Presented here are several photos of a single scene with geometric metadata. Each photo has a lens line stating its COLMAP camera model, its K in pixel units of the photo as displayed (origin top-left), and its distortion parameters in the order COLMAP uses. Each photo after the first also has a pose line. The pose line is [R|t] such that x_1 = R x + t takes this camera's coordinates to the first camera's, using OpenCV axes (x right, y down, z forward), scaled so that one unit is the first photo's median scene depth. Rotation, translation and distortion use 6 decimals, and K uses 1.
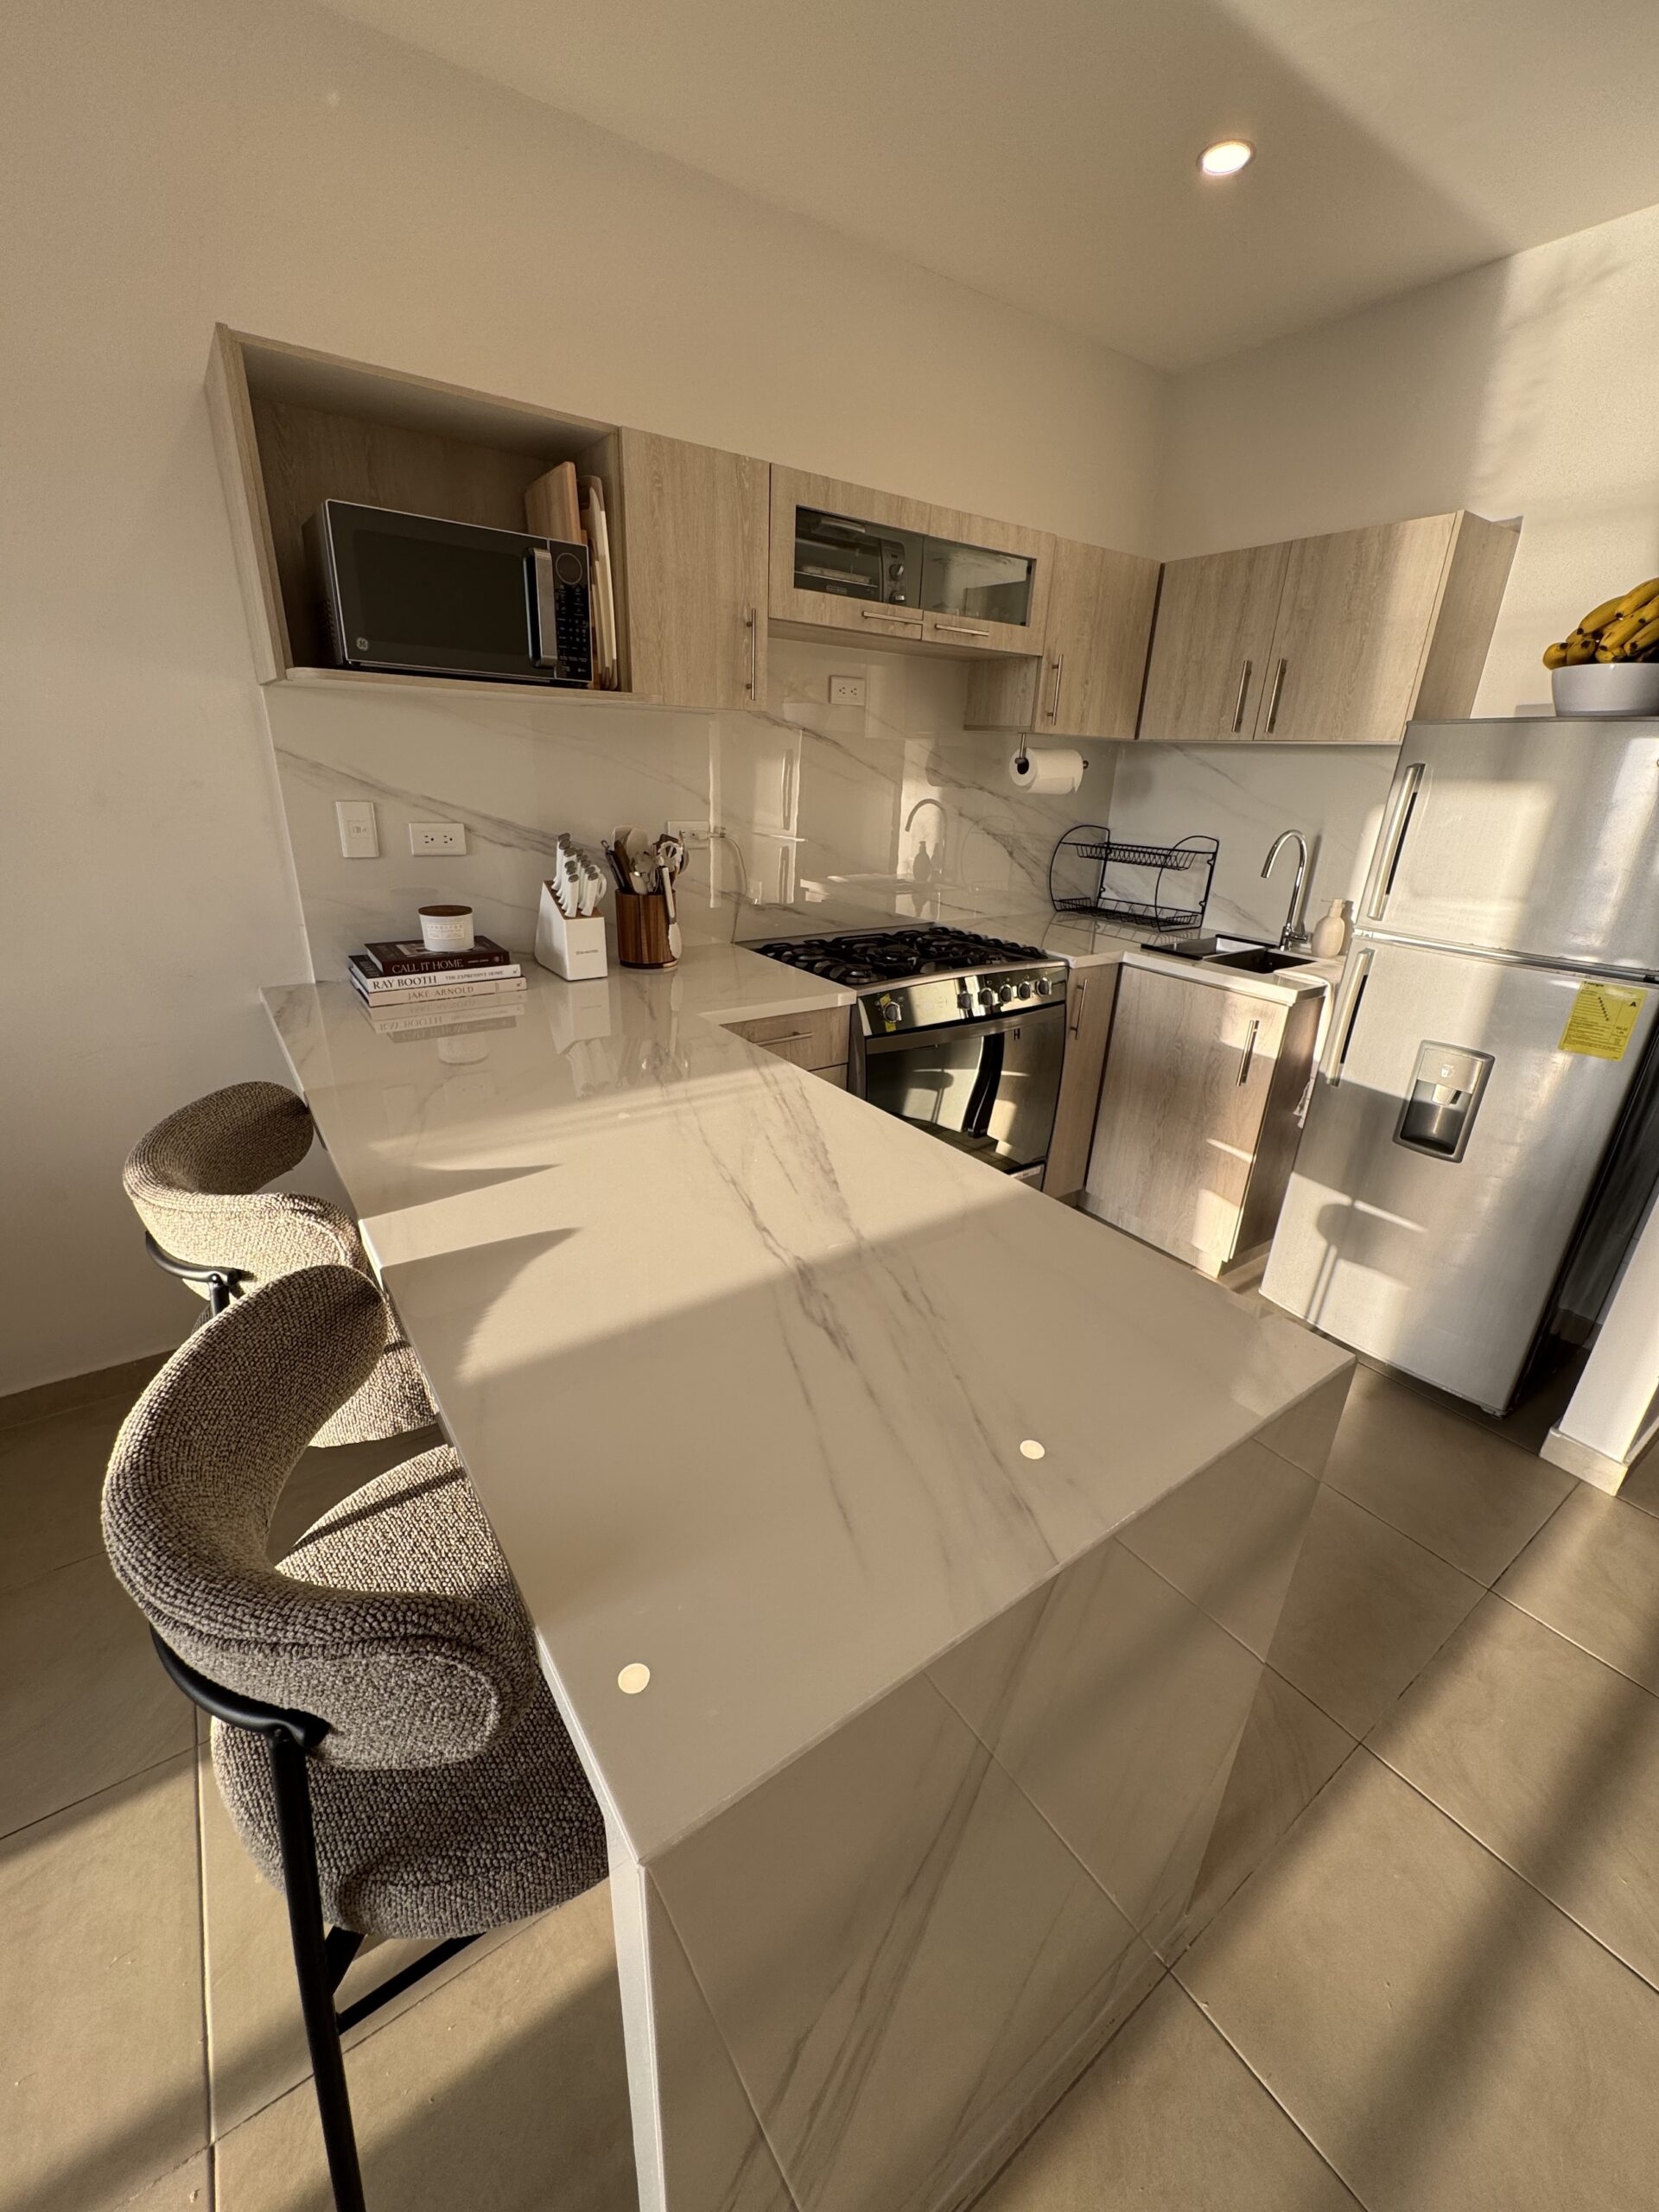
lens RADIAL K [[884.5, 0, 834.5], [0, 884.5, 1103.2], [0, 0, 1]] dist [-0.003923, 0.000808]
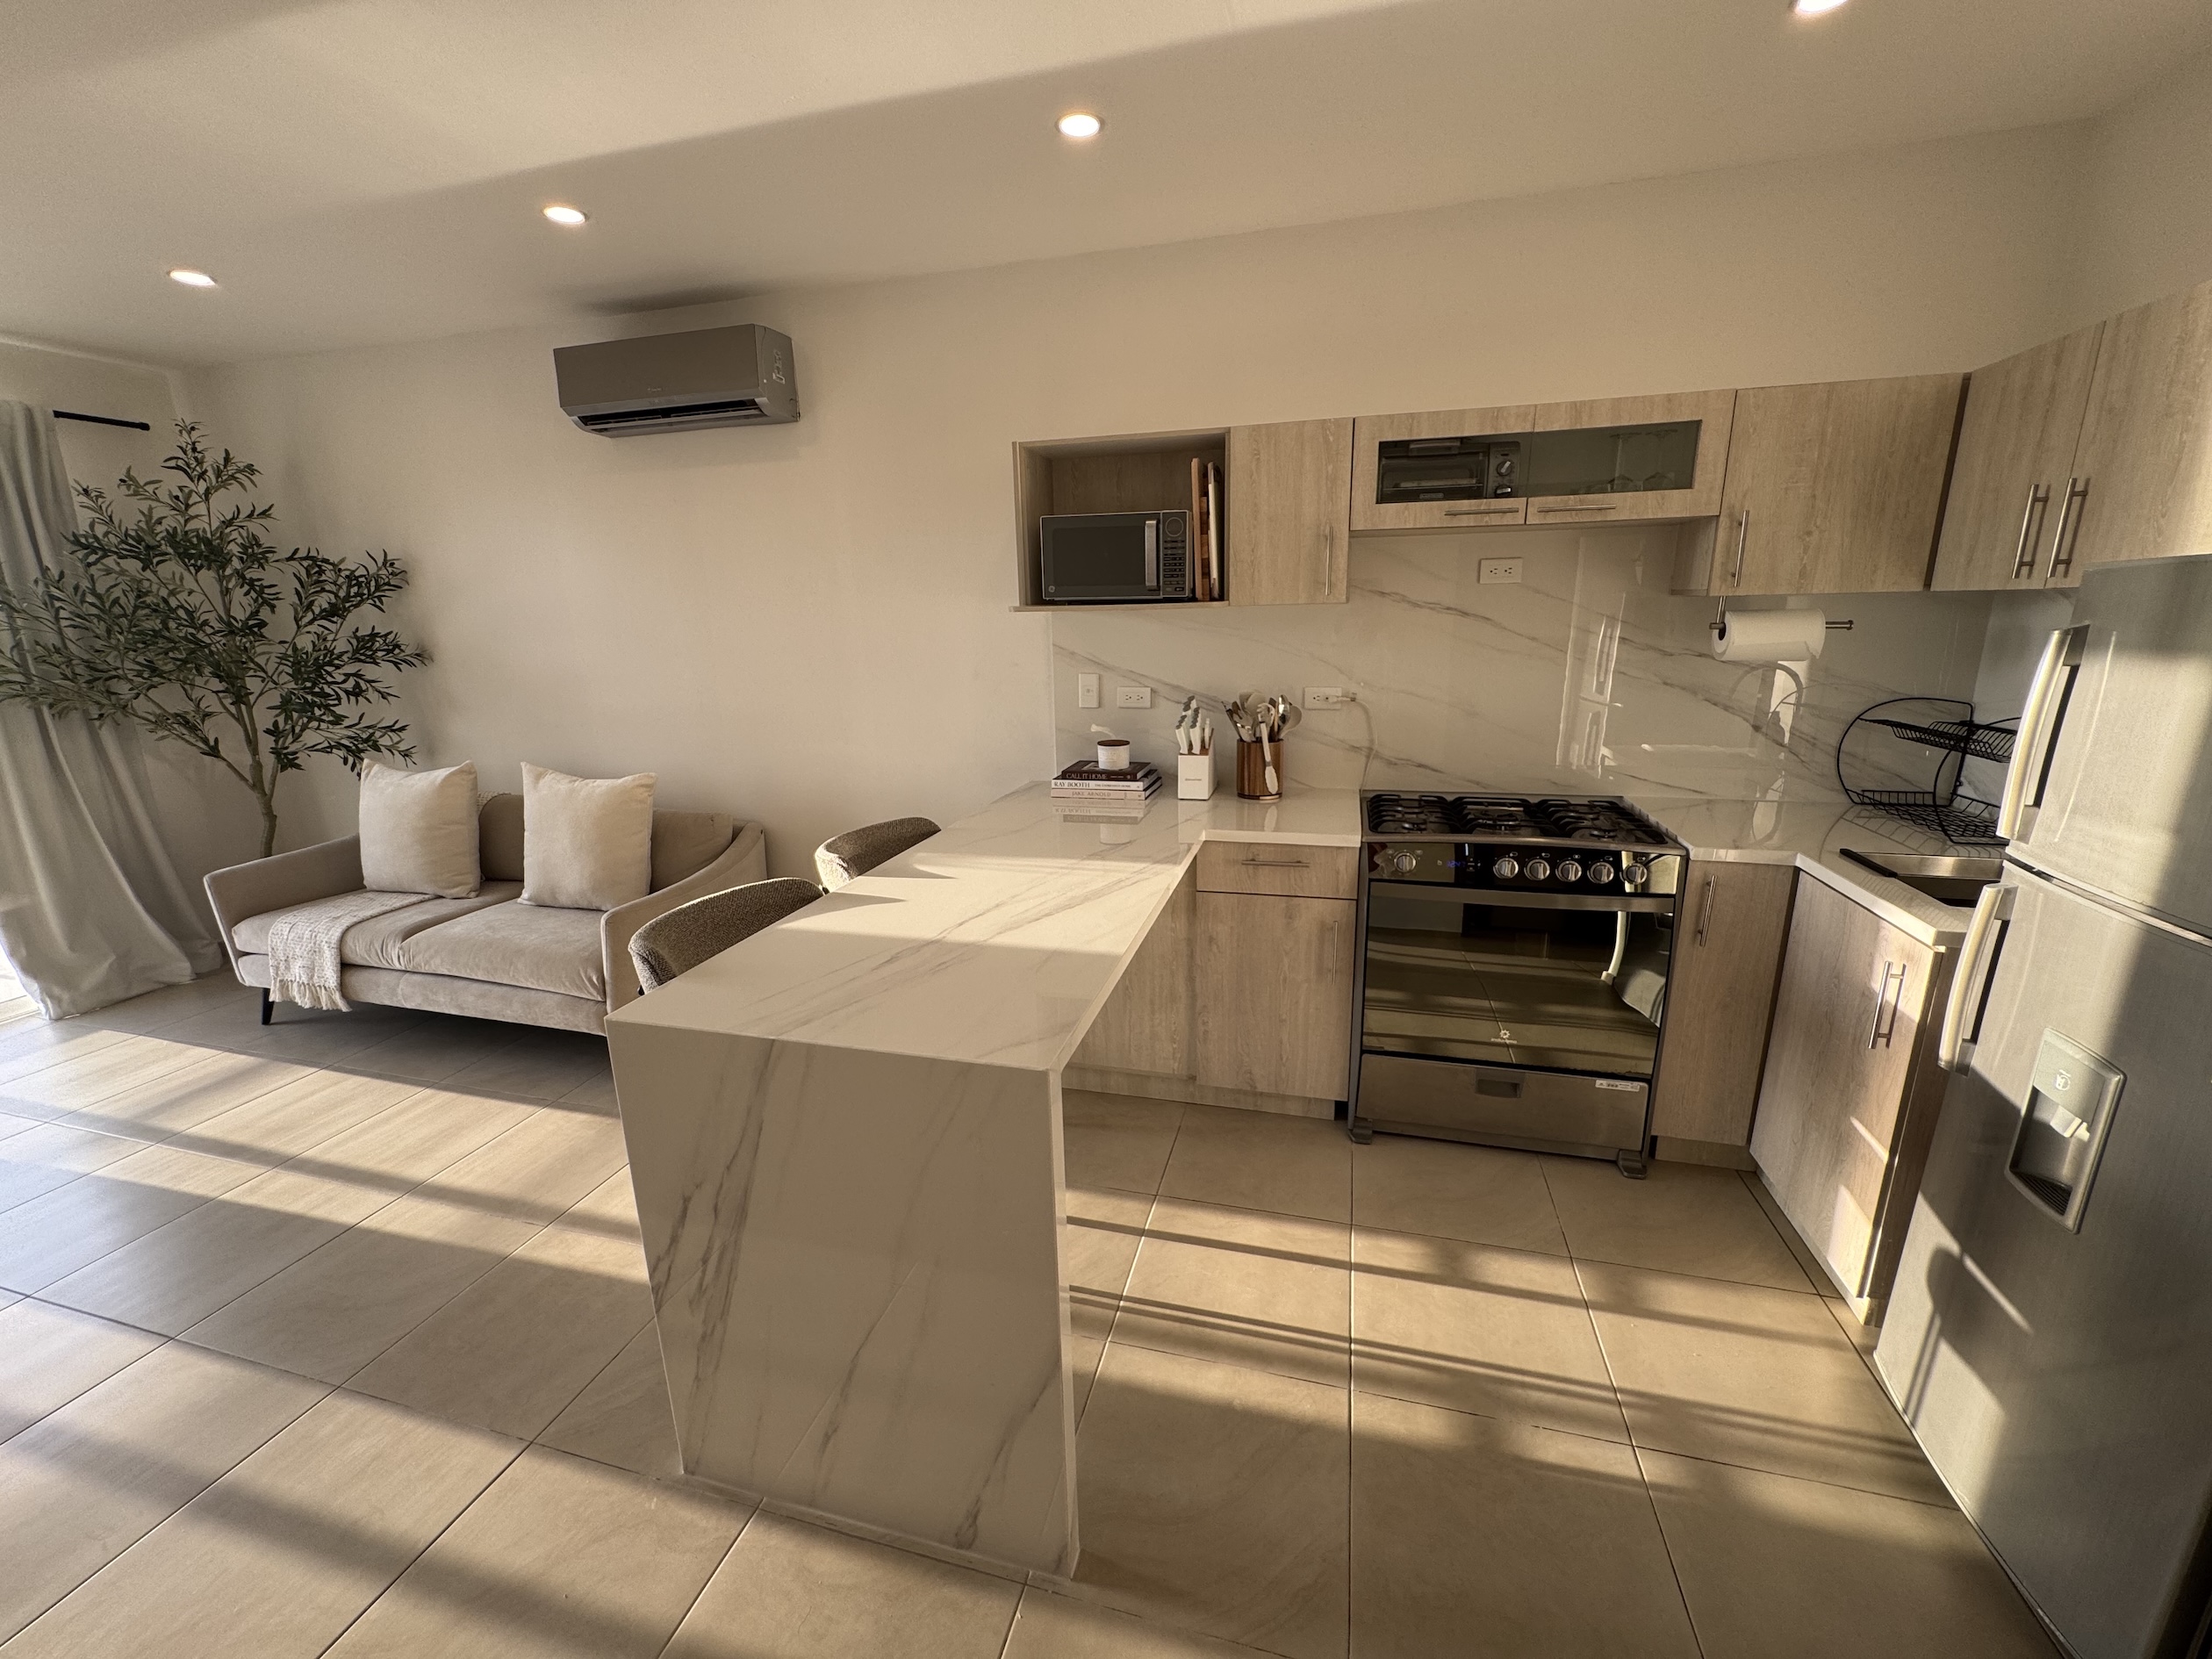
lens RADIAL K [[884.5, 0, 1104.2], [0, 884.5, 825.8], [0, 0, 1]] dist [-0.003923, 0.000808]
pose [[0.633153, 0.133592, -0.762411, 0.672175], [-0.239660, 0.970424, -0.028988, -0.028800], [0.735989, 0.201074, 0.646443, 0.028857]]
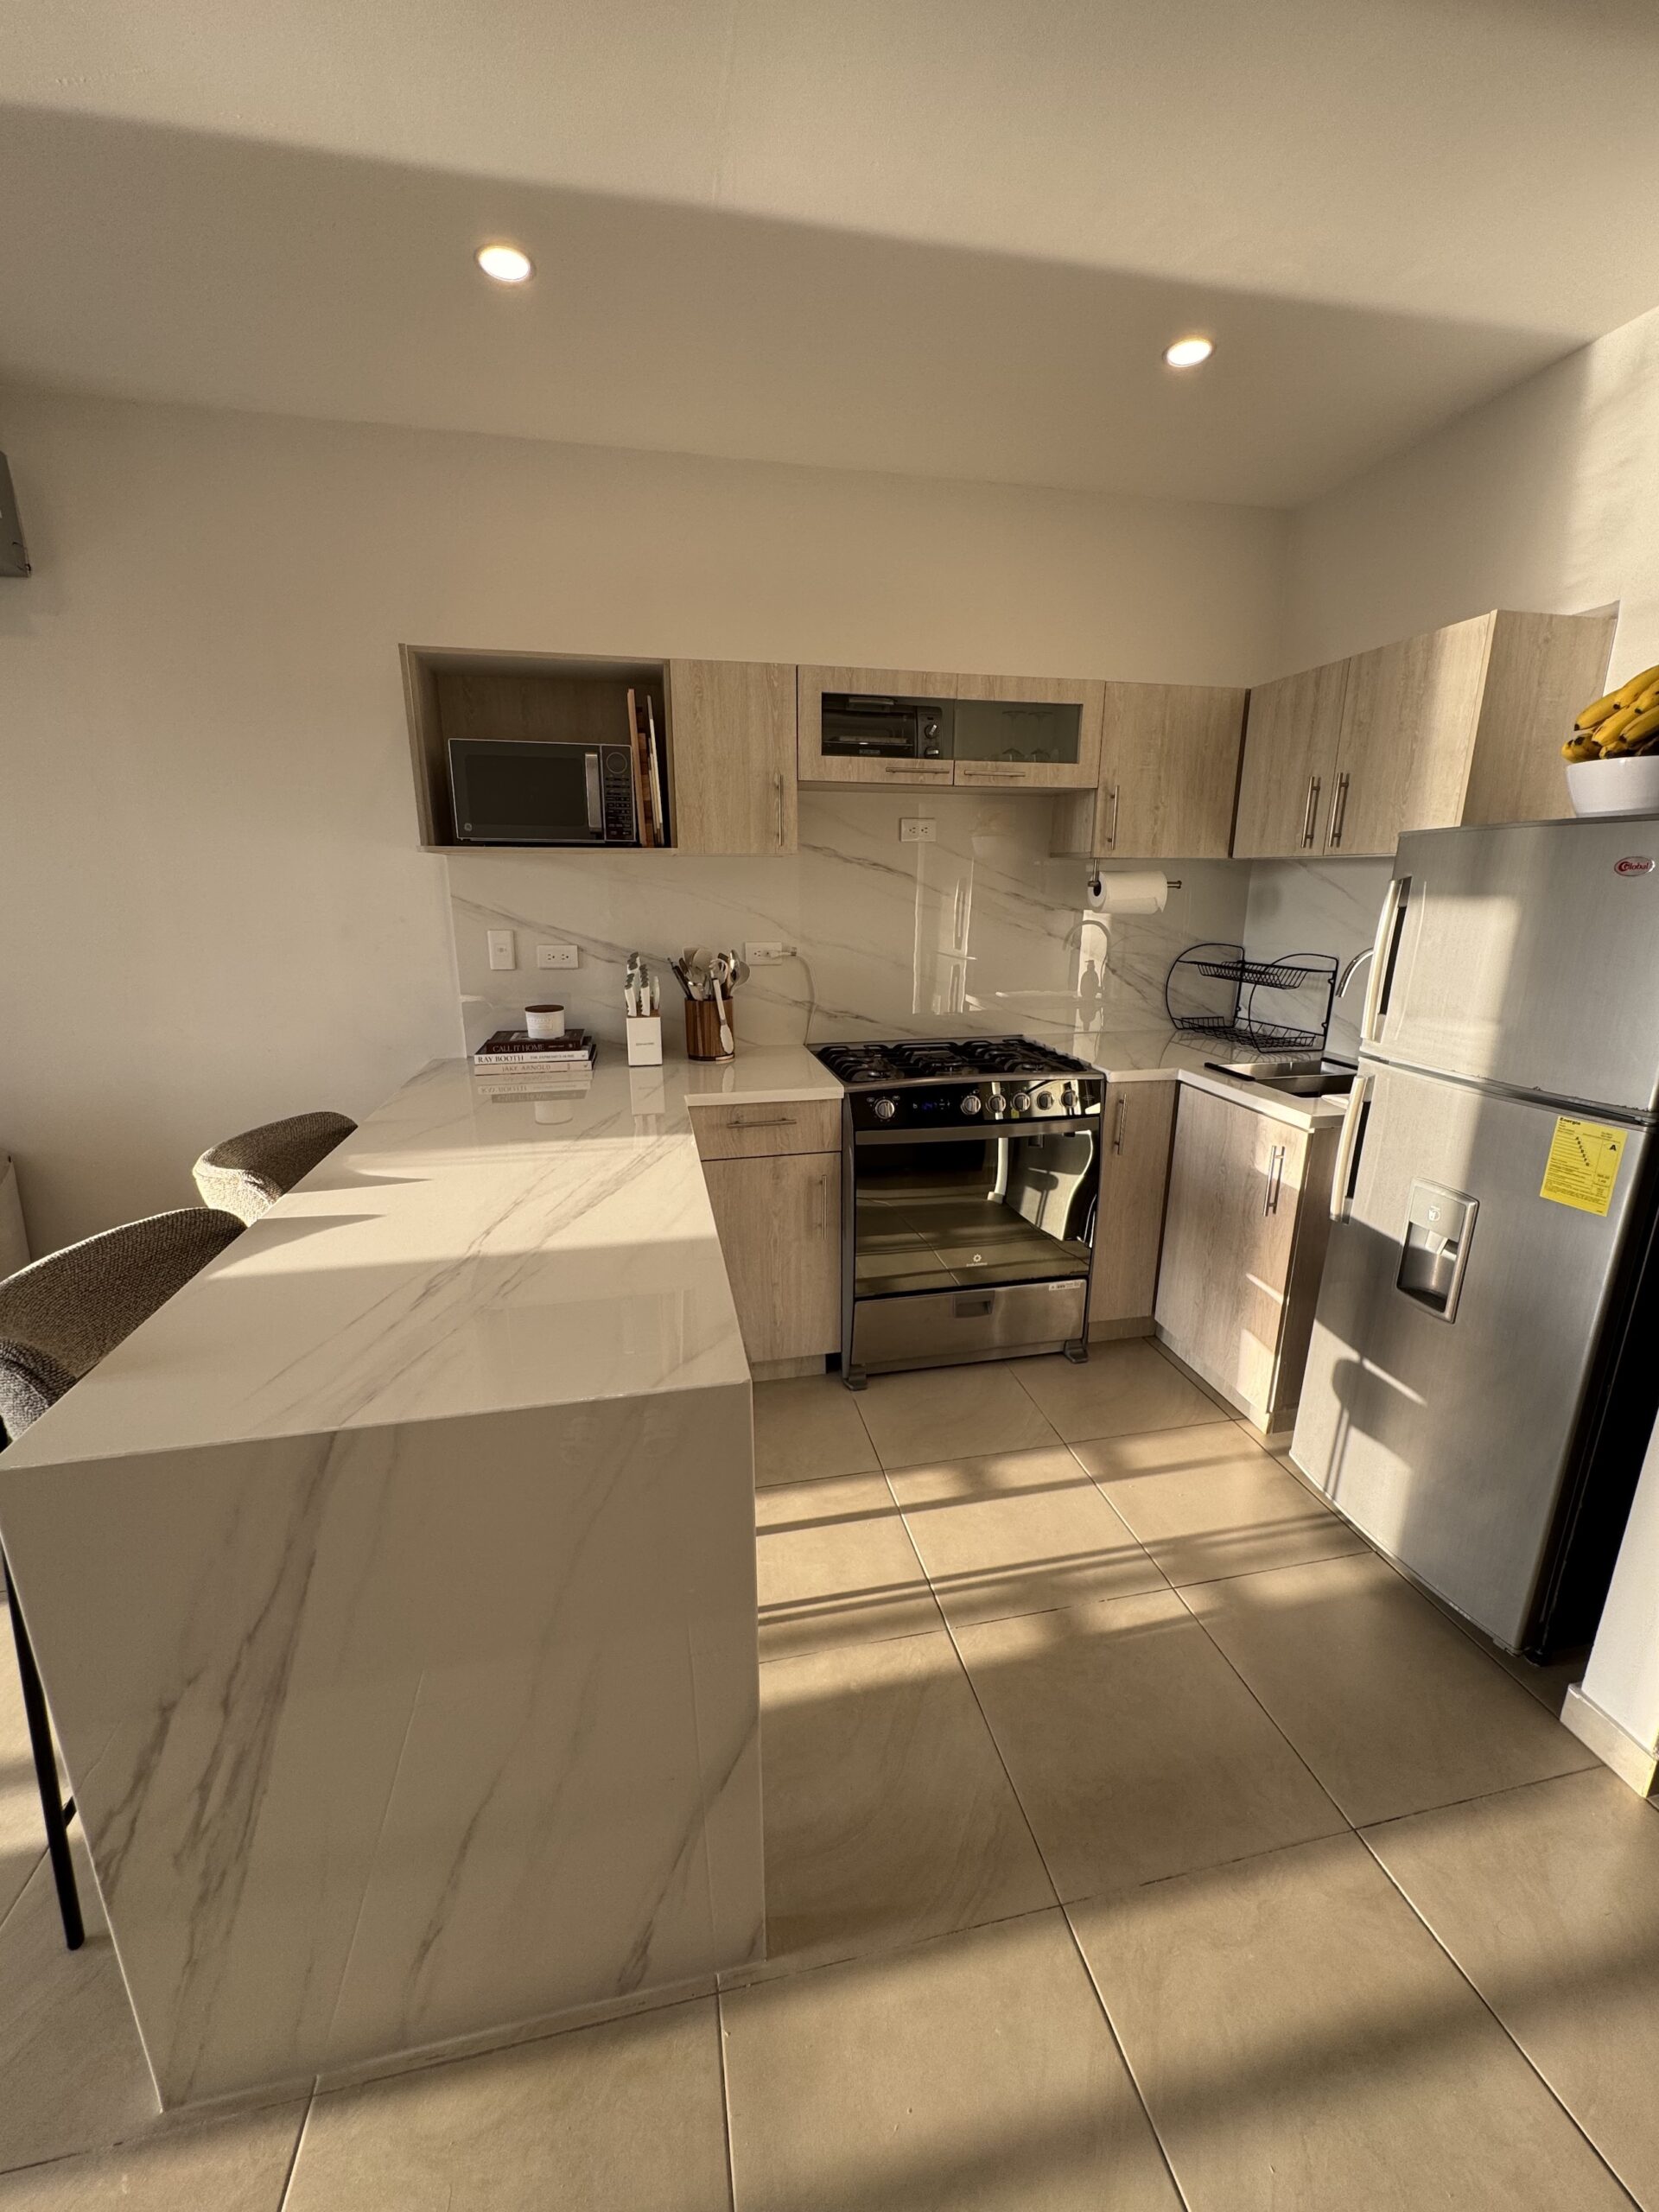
lens RADIAL K [[884.5, 0, 833.5], [0, 884.5, 1102.5], [0, 0, 1]] dist [-0.003923, 0.000808]
pose [[0.918517, 0.063257, -0.390288, 0.453104], [-0.113356, 0.987811, -0.106673, 0.014402], [0.378783, 0.142222, 0.914492, -0.034515]]
